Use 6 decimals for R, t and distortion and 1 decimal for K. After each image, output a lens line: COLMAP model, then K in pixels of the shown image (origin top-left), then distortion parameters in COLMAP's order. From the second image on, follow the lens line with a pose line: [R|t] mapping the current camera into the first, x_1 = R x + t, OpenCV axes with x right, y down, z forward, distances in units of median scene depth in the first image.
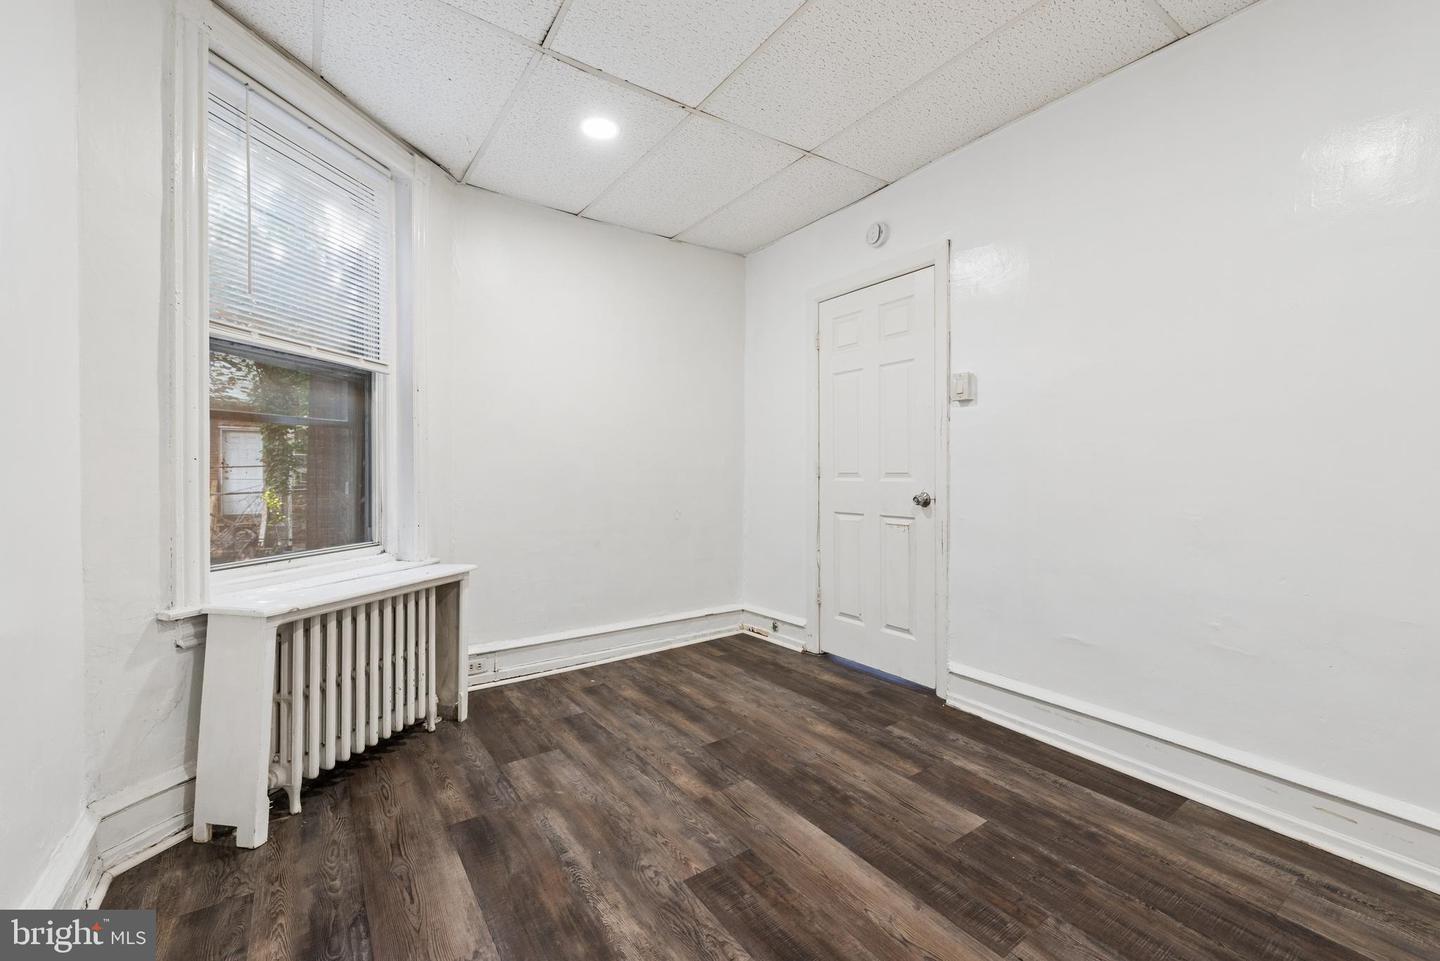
lens RADIAL K [[577.1, 0, 719.1], [0, 577.1, 475.8], [0, 0, 1]] dist [-0.002369, -0.000215]
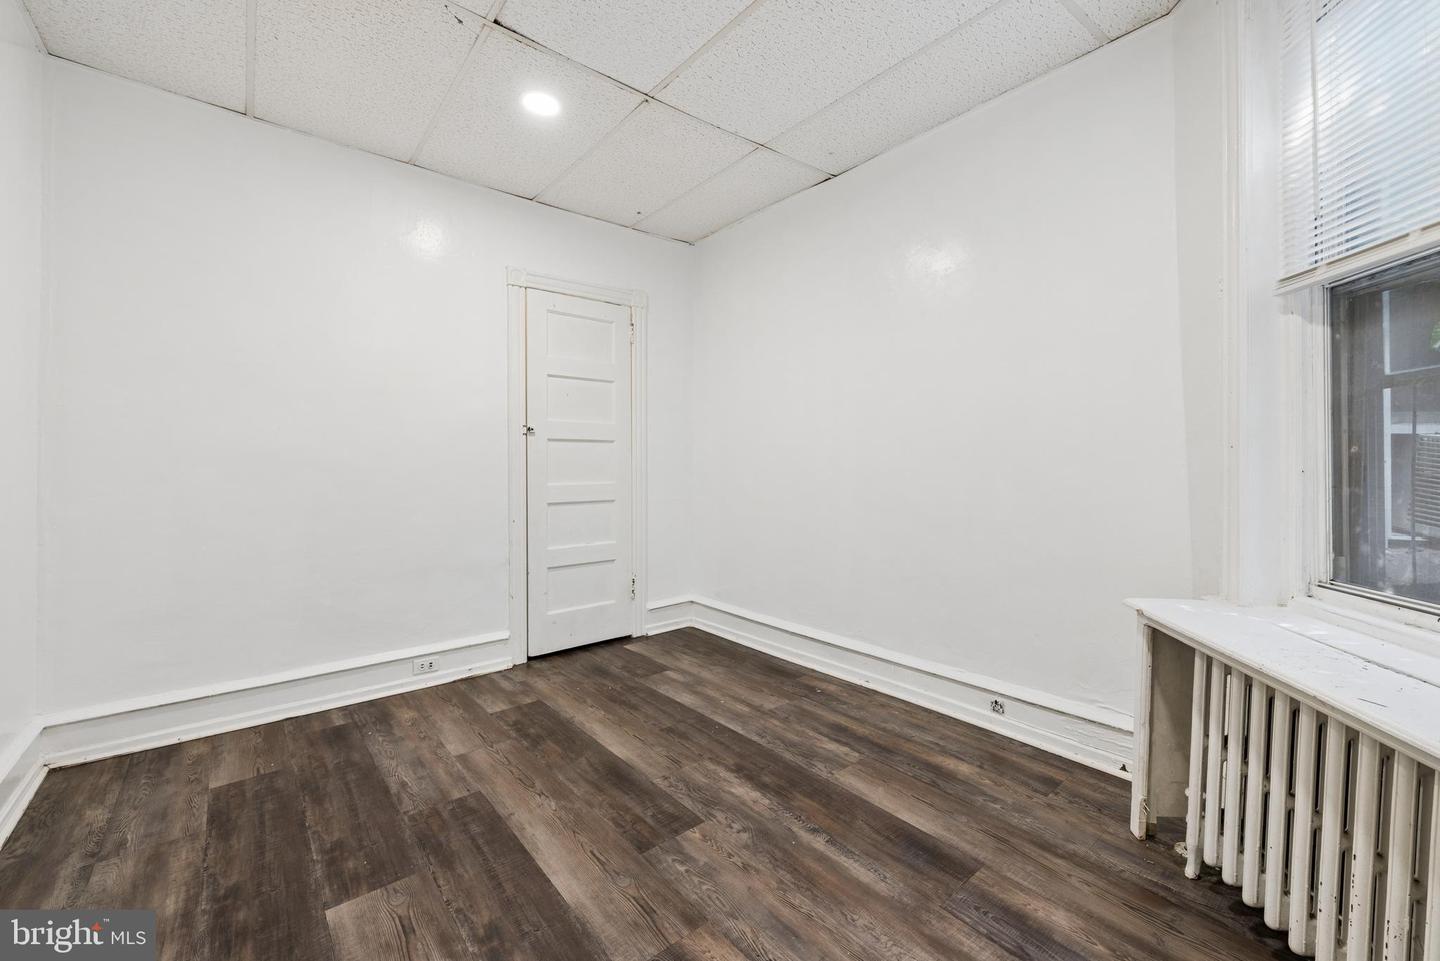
lens RADIAL K [[577.1, 0, 723.0], [0, 577.1, 479.5], [0, 0, 1]] dist [-0.002369, -0.000215]
pose [[-0.996404, 0.002171, -0.084700, -0.003229], [-0.001215, 0.999202, 0.039912, -0.013388], [0.084719, 0.039871, -0.995607, 1.975017]]
